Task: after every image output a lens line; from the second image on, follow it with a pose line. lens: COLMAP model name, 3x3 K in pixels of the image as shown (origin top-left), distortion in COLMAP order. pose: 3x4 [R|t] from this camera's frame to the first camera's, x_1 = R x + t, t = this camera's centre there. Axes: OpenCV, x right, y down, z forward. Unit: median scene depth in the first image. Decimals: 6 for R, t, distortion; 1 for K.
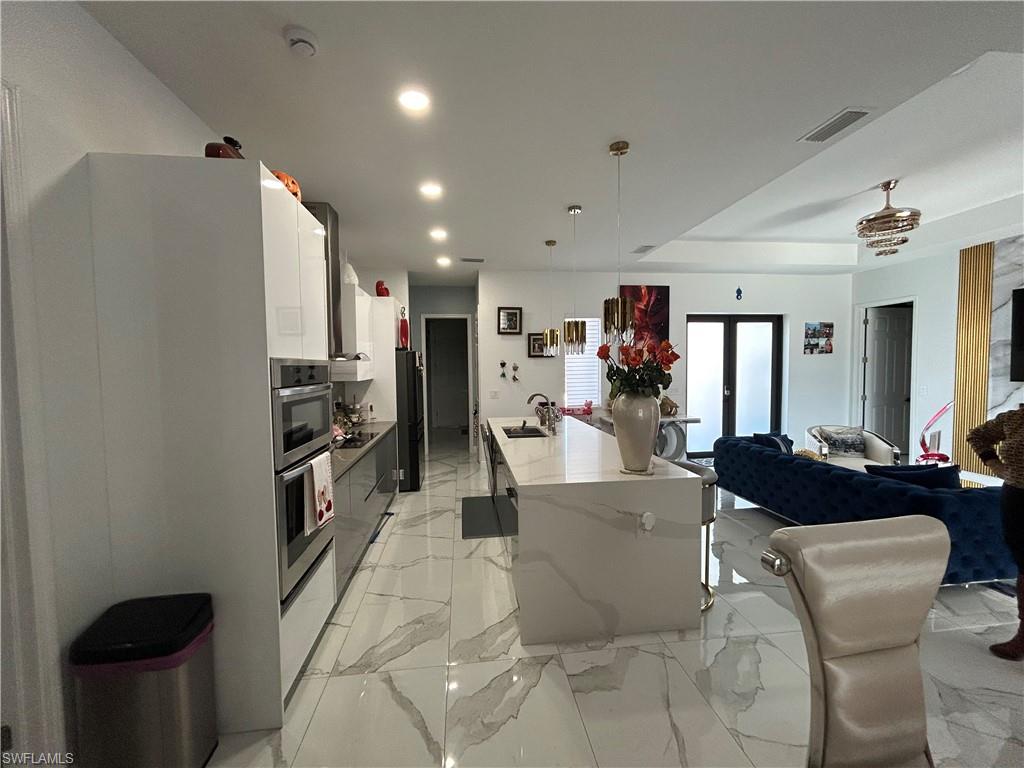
lens RADIAL K [[414.4, 0, 482.4], [0, 414.4, 378.6], [0, 0, 1]] dist [0.002607, -0.000161]
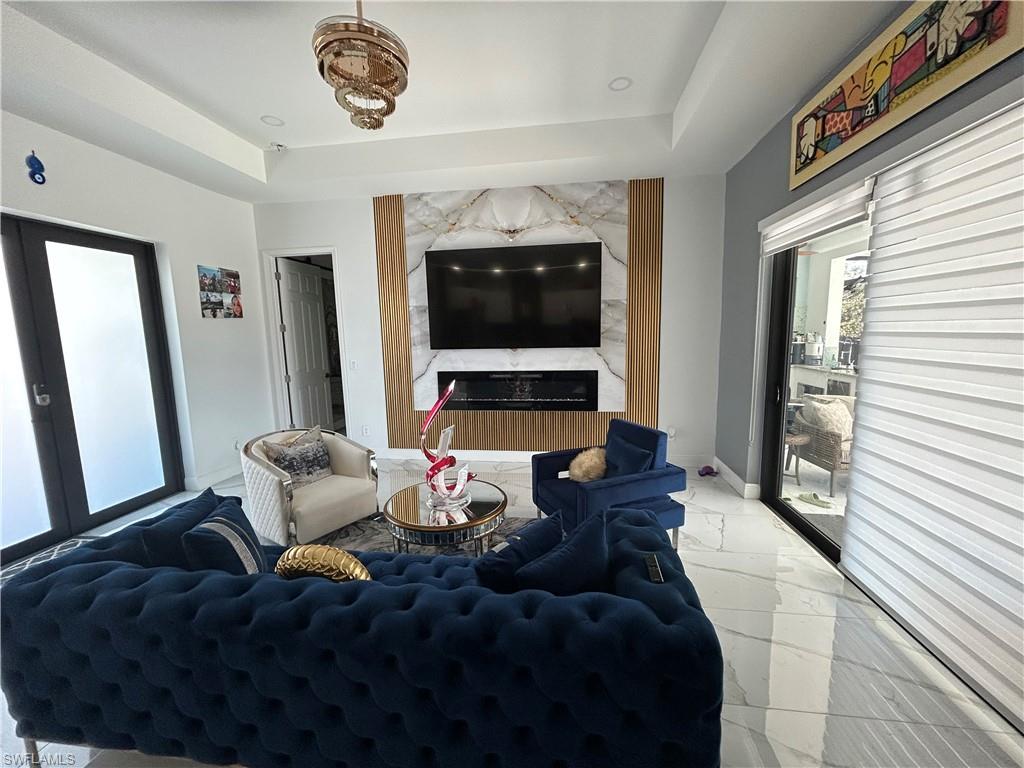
lens RADIAL K [[414.4, 0, 537.0], [0, 414.4, 385.8], [0, 0, 1]] dist [0.002607, -0.000161]
pose [[0.186804, -0.124813, 0.974436, 0.264956], [0.049508, 0.991832, 0.117550, -0.007348], [-0.981149, 0.026284, 0.191458, 0.410017]]
